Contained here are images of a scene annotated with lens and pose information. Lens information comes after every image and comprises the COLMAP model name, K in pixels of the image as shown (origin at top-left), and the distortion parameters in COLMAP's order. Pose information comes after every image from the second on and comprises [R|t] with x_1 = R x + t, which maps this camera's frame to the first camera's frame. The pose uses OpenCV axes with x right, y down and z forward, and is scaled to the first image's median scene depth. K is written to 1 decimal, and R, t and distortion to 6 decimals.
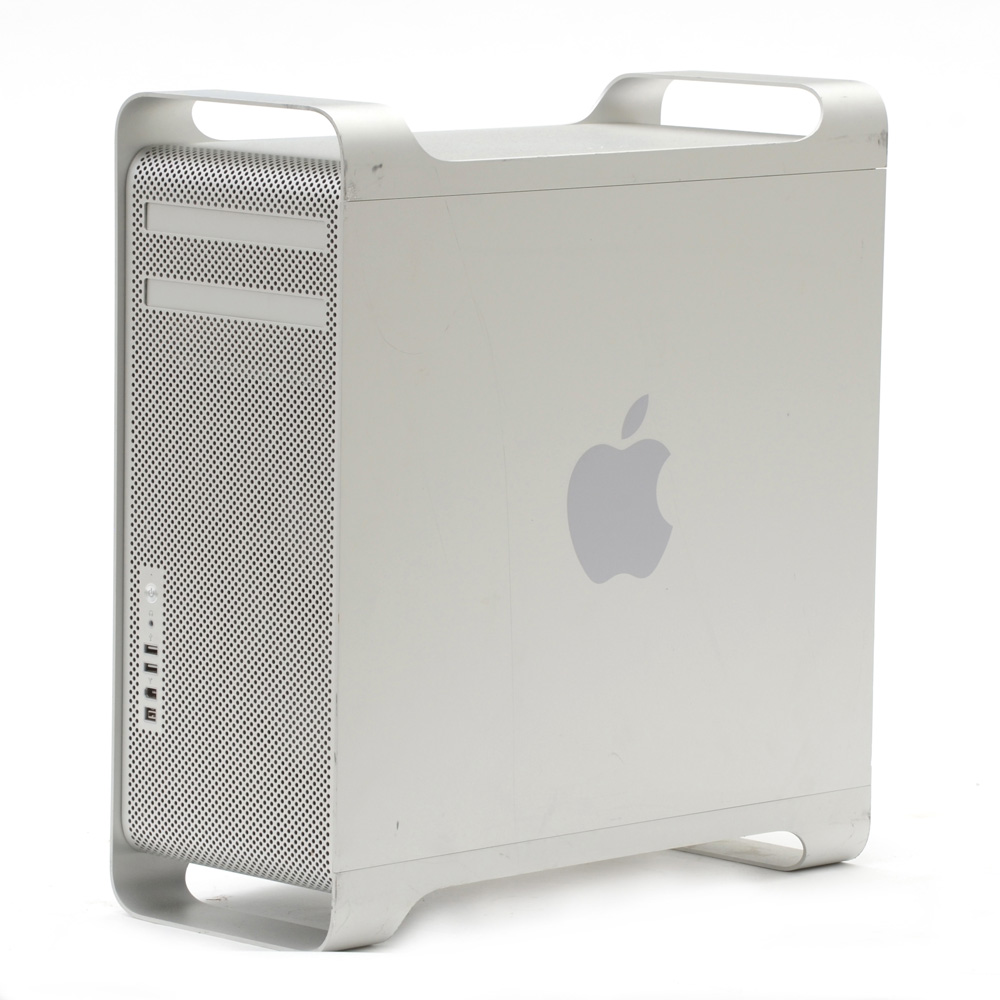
lens RADIAL K [[6255.9, 0, 499.9], [0, 6255.9, 500.0], [0, 0, 1]] dist [0.006253, 0.000000]
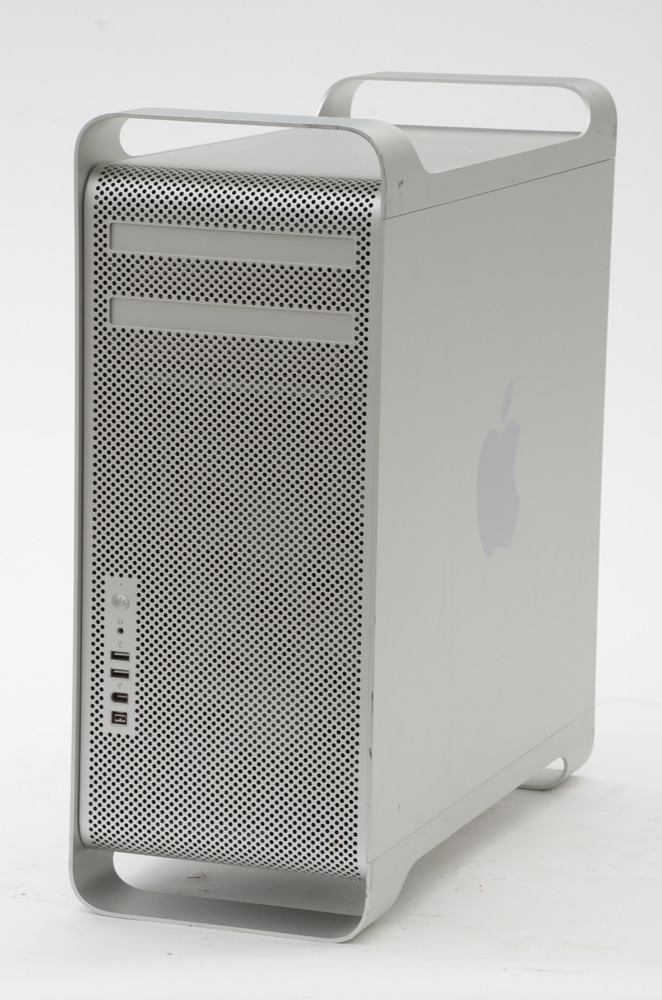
lens RADIAL K [[3840.4, 0, 346.8], [0, 3840.4, 519.3], [0, 0, 1]] dist [0.914090, 0.000000]
pose [[0.903871, -0.073644, 0.421419, -0.288837], [0.047146, 0.996219, 0.072972, -0.043340], [-0.425199, -0.046089, 0.903926, 0.408803]]
